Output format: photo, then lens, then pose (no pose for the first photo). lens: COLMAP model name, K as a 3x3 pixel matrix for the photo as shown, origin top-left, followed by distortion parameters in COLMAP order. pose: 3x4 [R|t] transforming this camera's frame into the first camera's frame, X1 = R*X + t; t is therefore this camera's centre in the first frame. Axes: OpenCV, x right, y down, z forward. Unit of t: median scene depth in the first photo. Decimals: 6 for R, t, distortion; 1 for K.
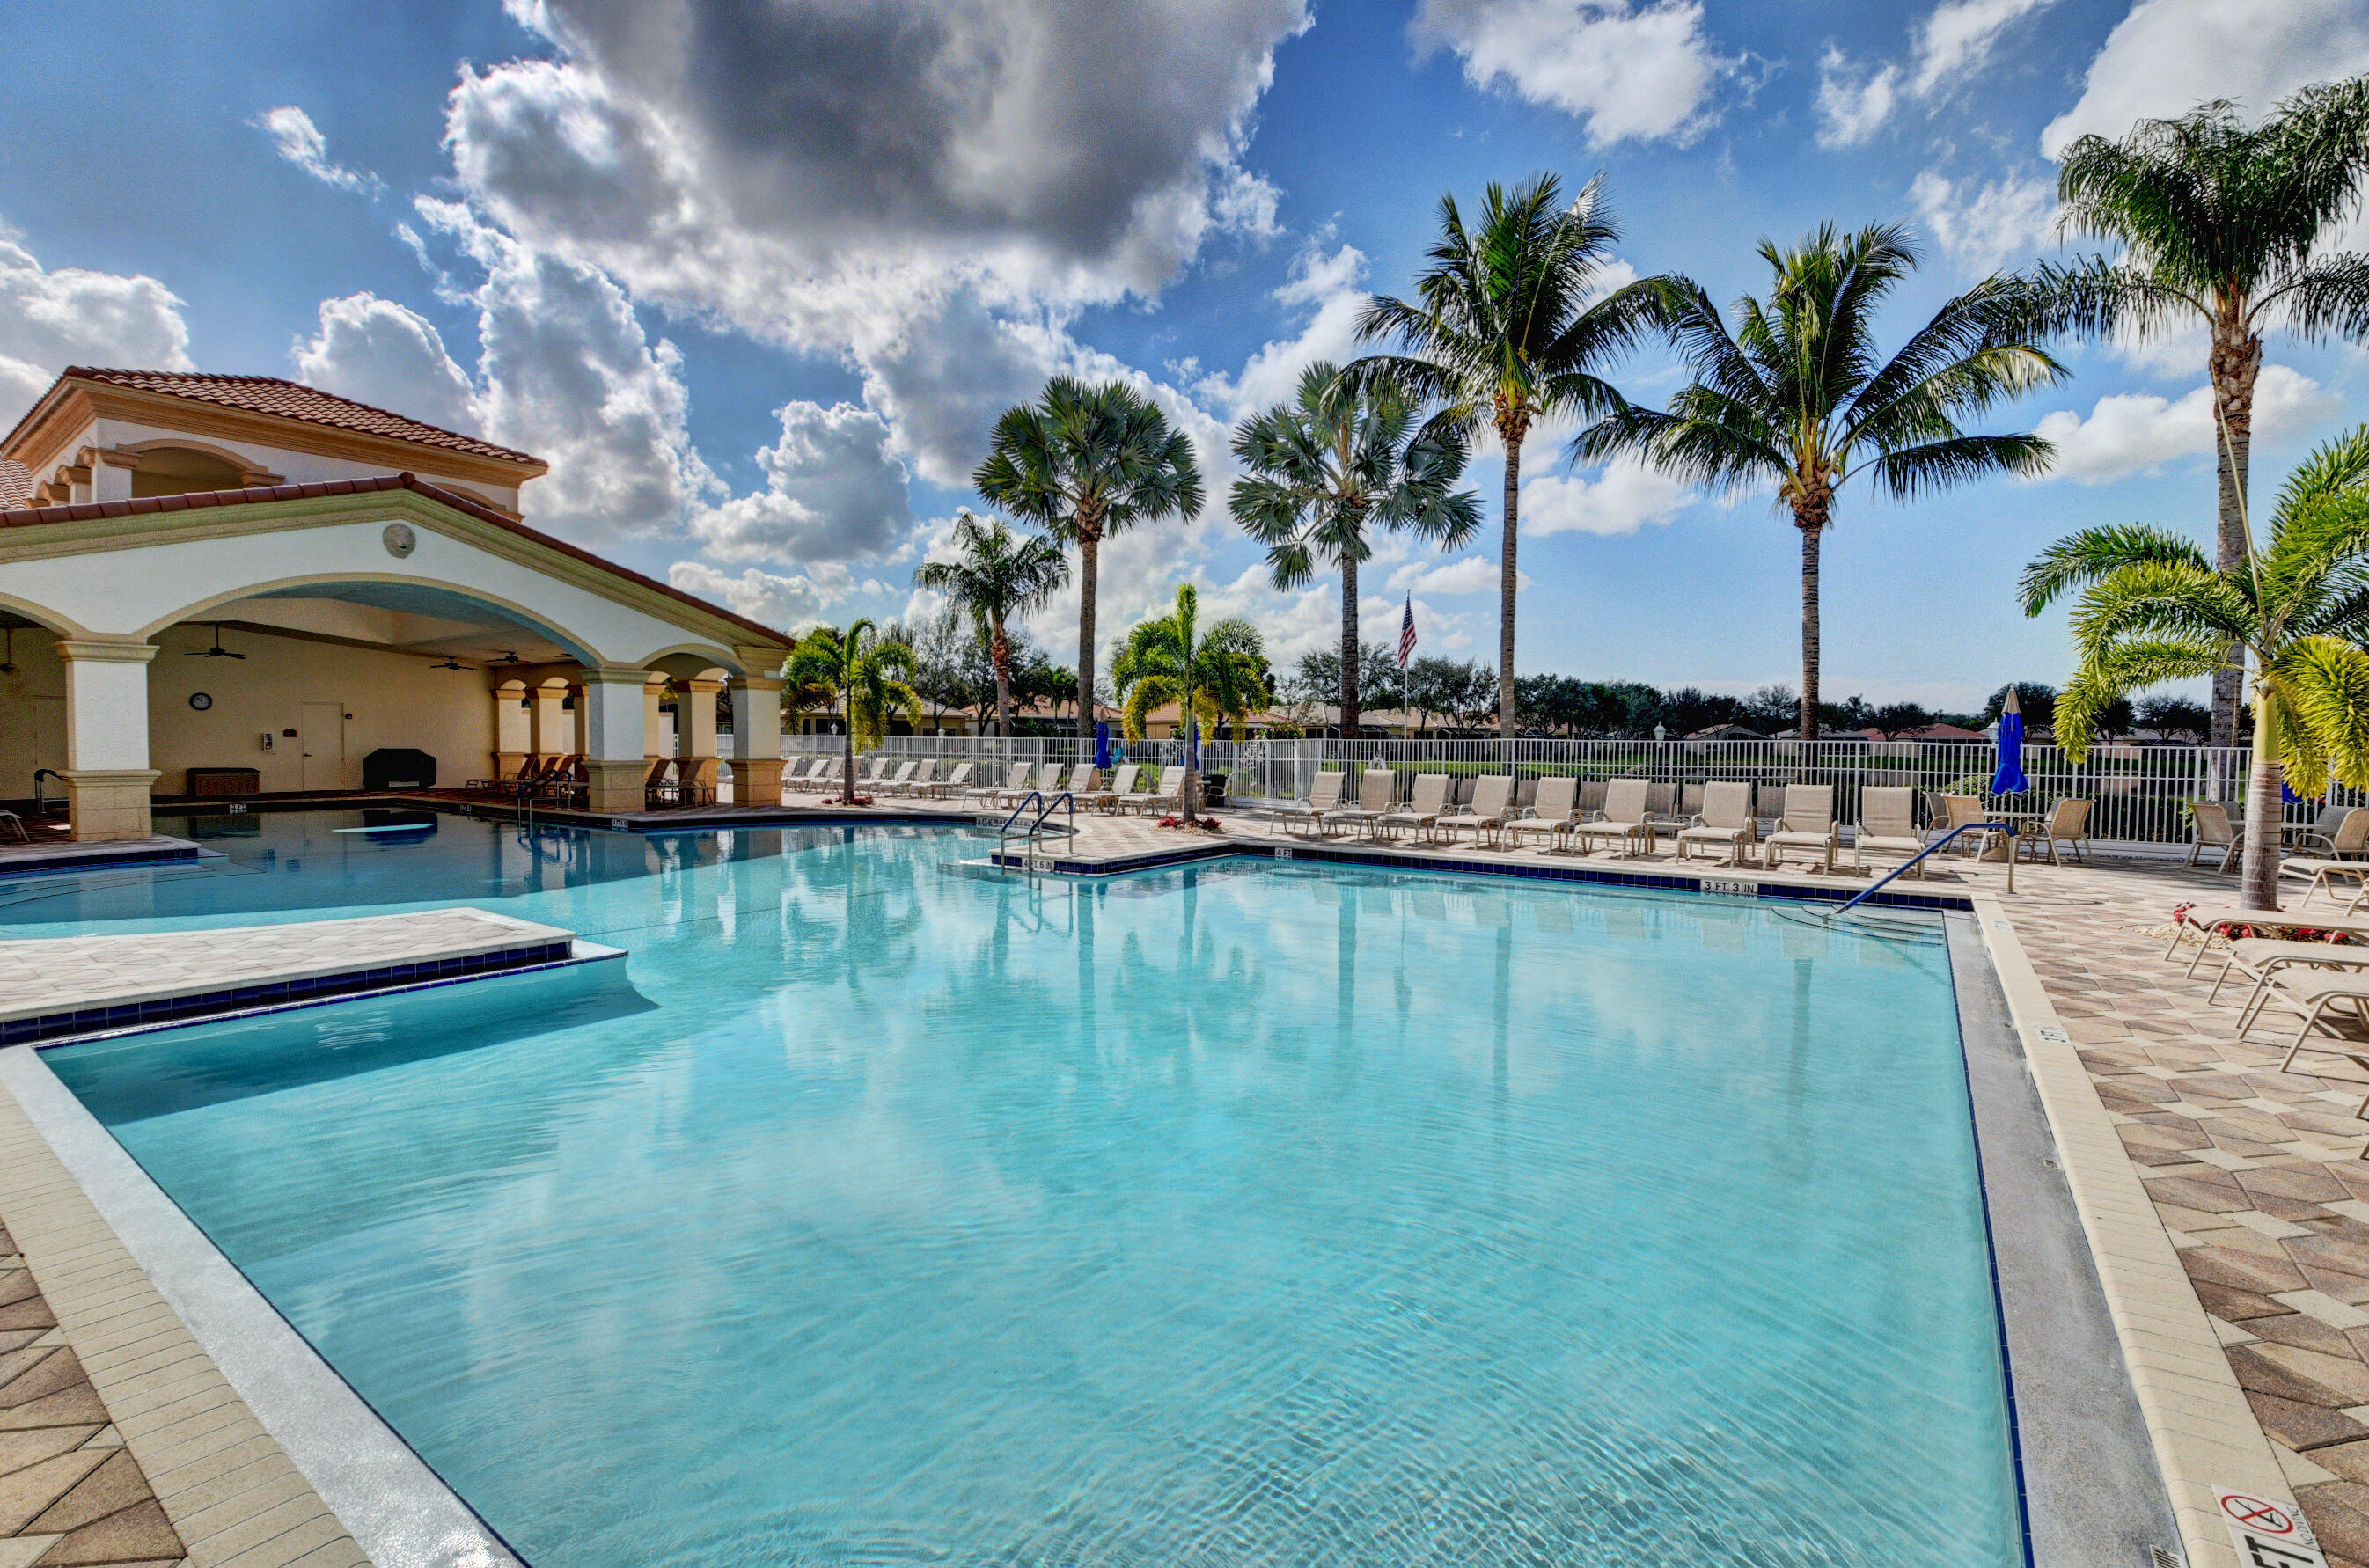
lens RADIAL K [[1058.7, 0, 1191.1], [0, 1058.7, 778.1], [0, 0, 1]] dist [-0.025674, -0.000926]
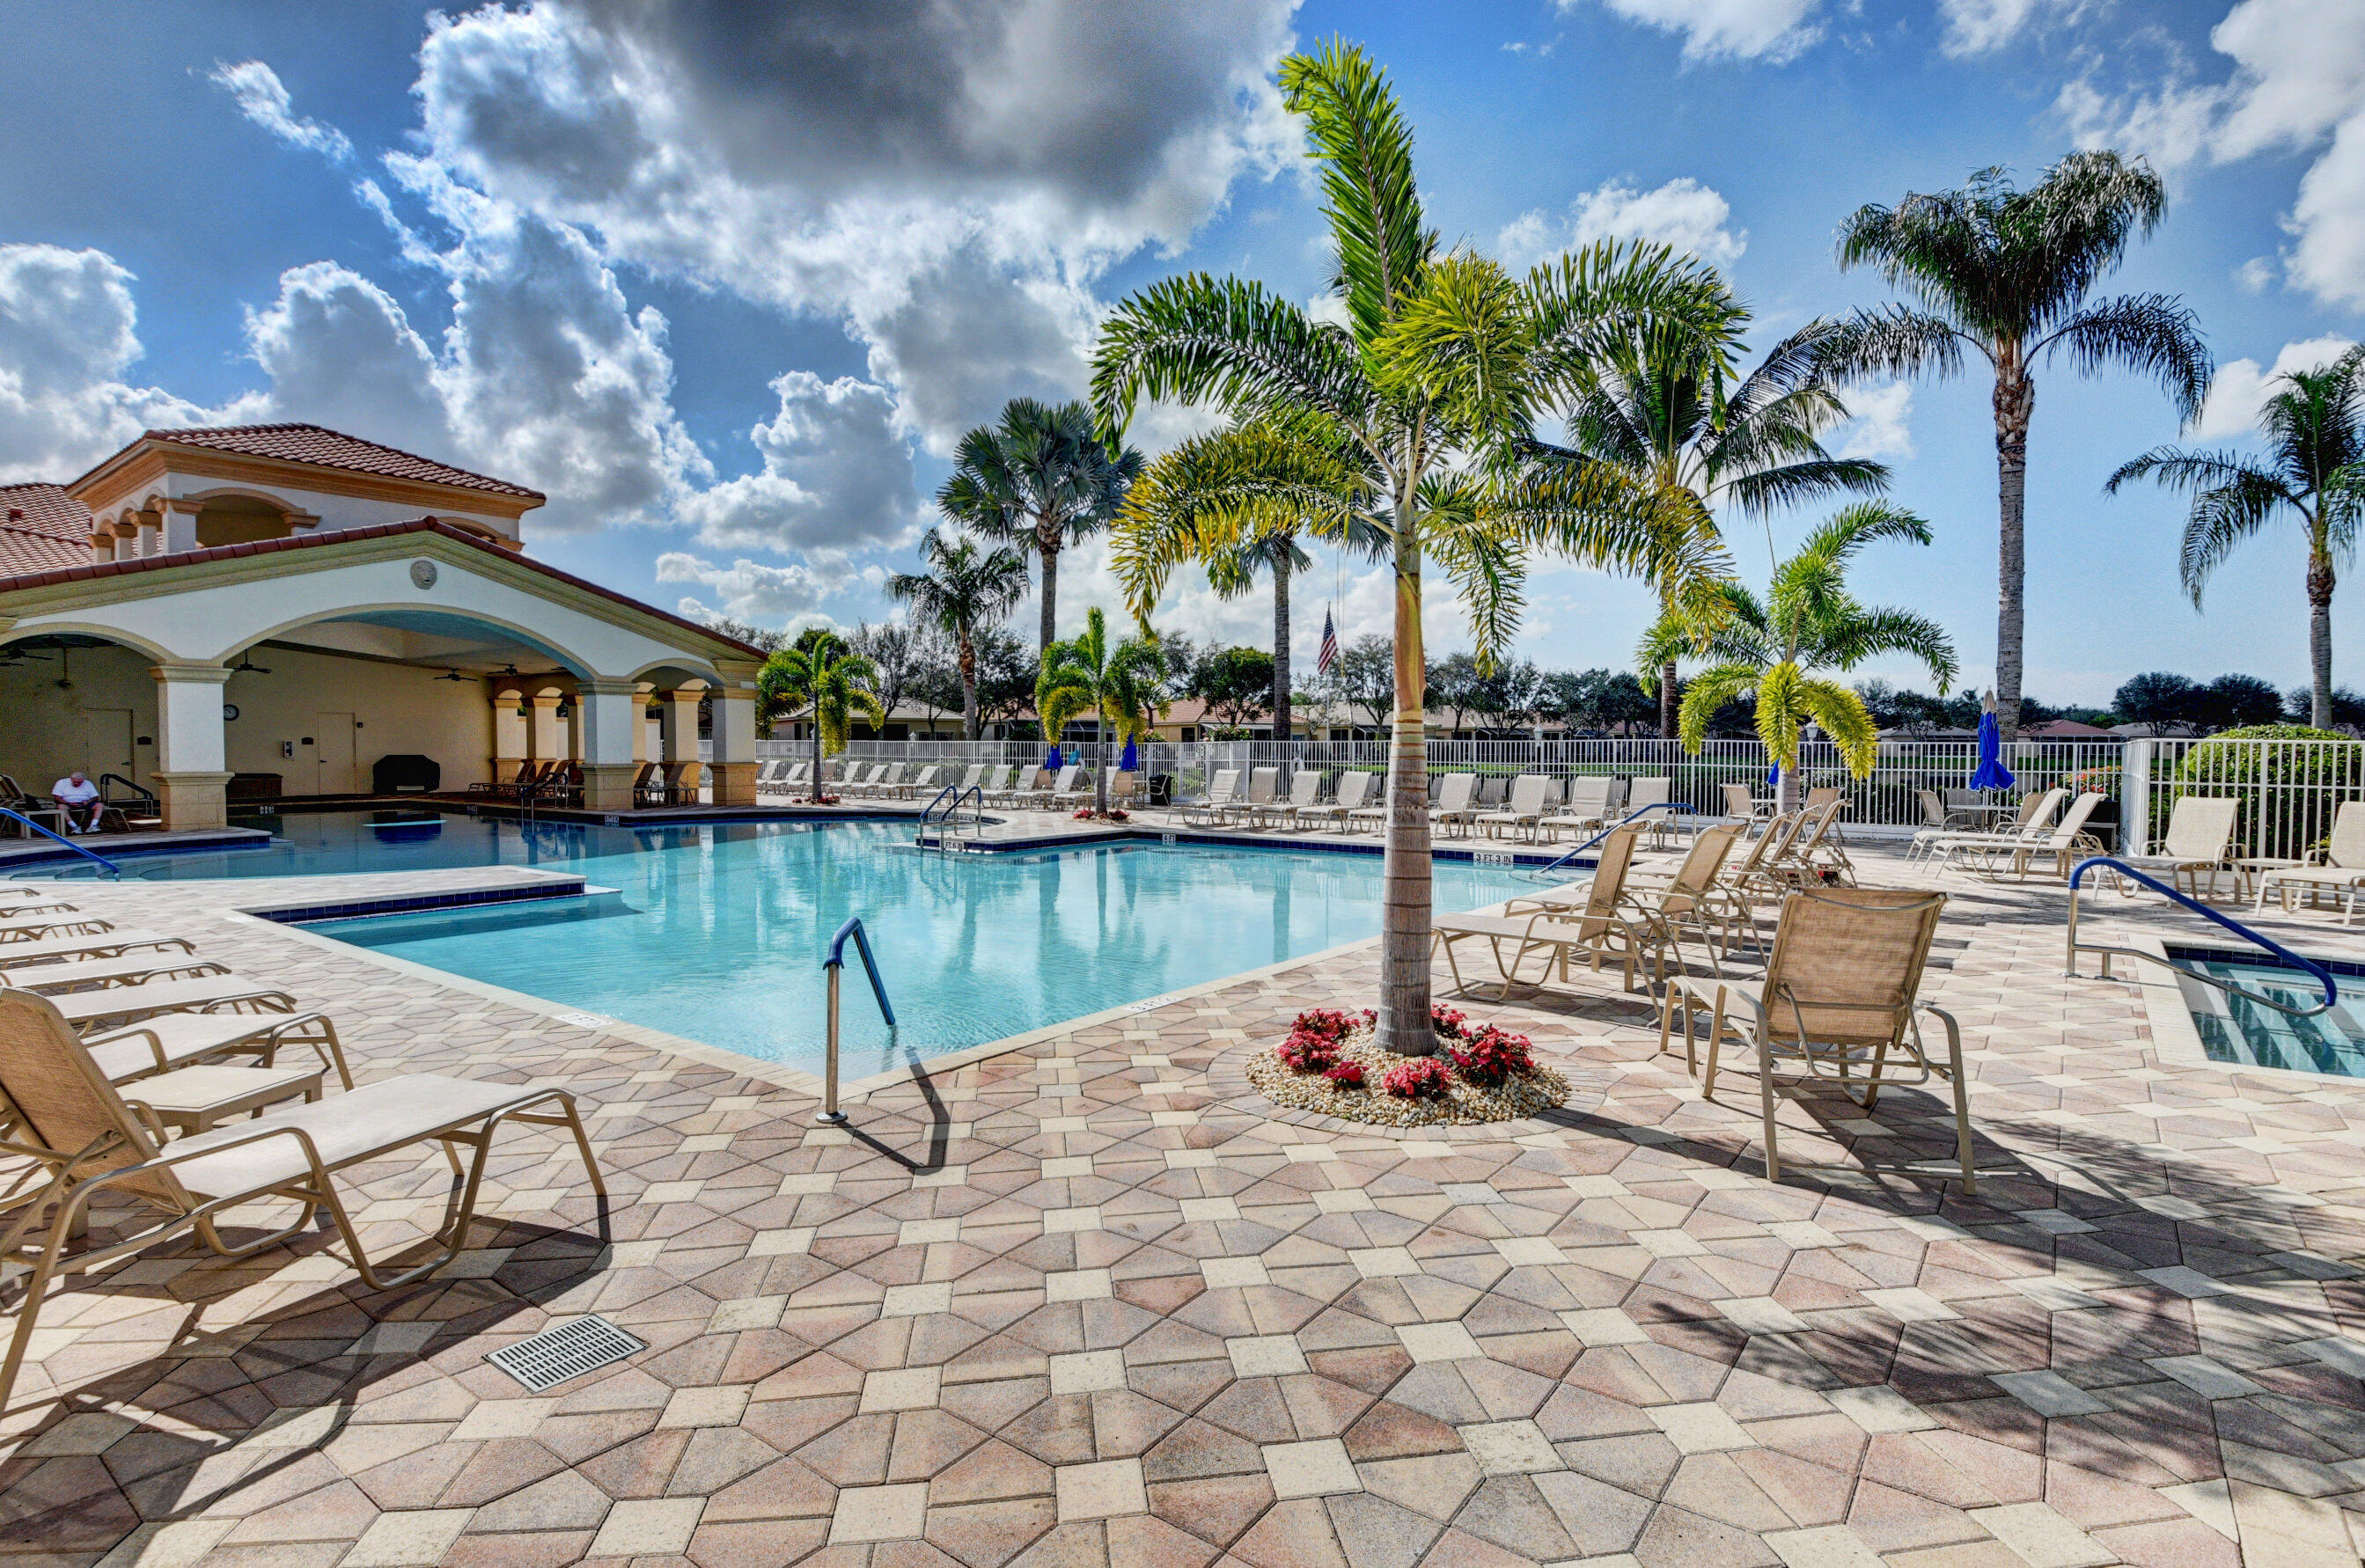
lens RADIAL K [[1194.1, 0, 1182.5], [0, 1194.1, 784.0], [0, 0, 1]] dist [-0.004330, -0.018692]
pose [[0.998928, -0.004351, -0.046095, 0.092874], [0.004264, 0.999989, -0.001973, 0.007462], [0.046103, 0.001775, 0.998935, -0.181673]]
